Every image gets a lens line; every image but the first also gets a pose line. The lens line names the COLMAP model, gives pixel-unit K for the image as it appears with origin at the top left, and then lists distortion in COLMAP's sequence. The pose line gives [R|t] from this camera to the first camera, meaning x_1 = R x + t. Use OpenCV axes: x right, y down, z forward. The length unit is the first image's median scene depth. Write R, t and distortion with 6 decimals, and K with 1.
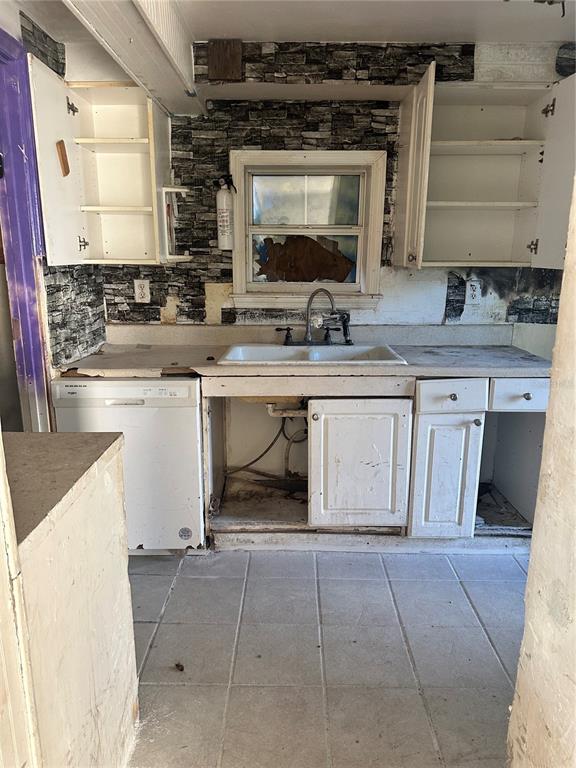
lens RADIAL K [[540.6, 0, 288.0], [0, 540.6, 384.0], [0, 0, 1]] dist [0.095726, -0.142390]
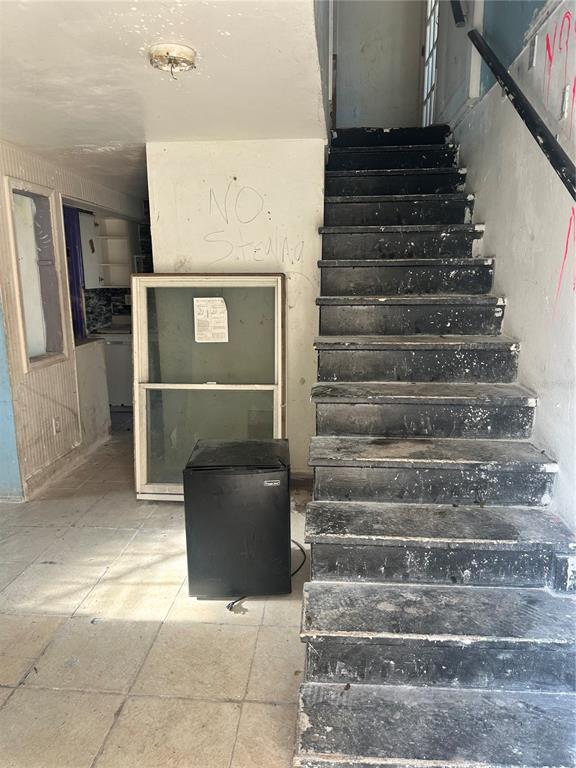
lens RADIAL K [[543.8, 0, 288.0], [0, 543.8, 384.0], [0, 0, 1]] dist [0.090488, -0.061897]
pose [[0.997112, 0.003807, -0.075853, 0.664777], [-0.005978, 0.999579, -0.028406, 0.279676], [0.075713, 0.028778, 0.996714, -1.402351]]
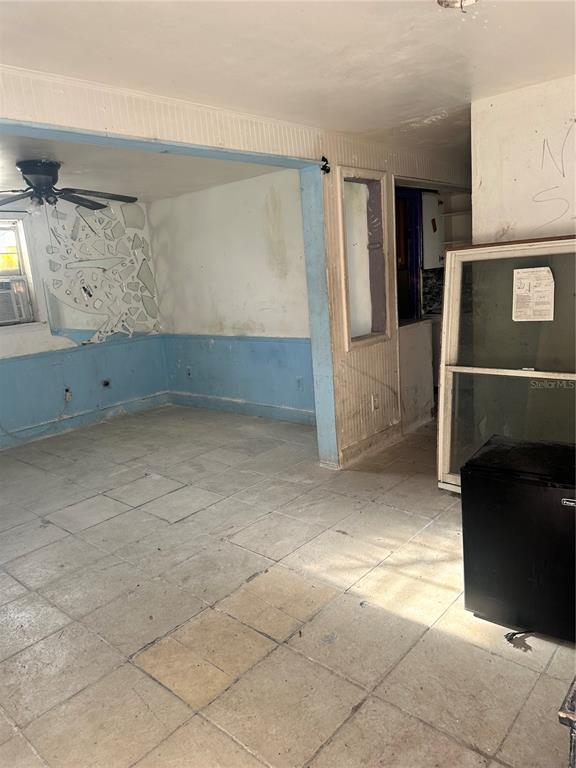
lens RADIAL K [[540.6, 0, 288.0], [0, 540.6, 384.0], [0, 0, 1]] dist [0.095726, -0.142390]
pose [[0.760942, 0.071318, -0.644888, 0.727221], [-0.066605, 0.997276, 0.031697, 0.269285], [0.645392, 0.018833, 0.763620, -1.290585]]
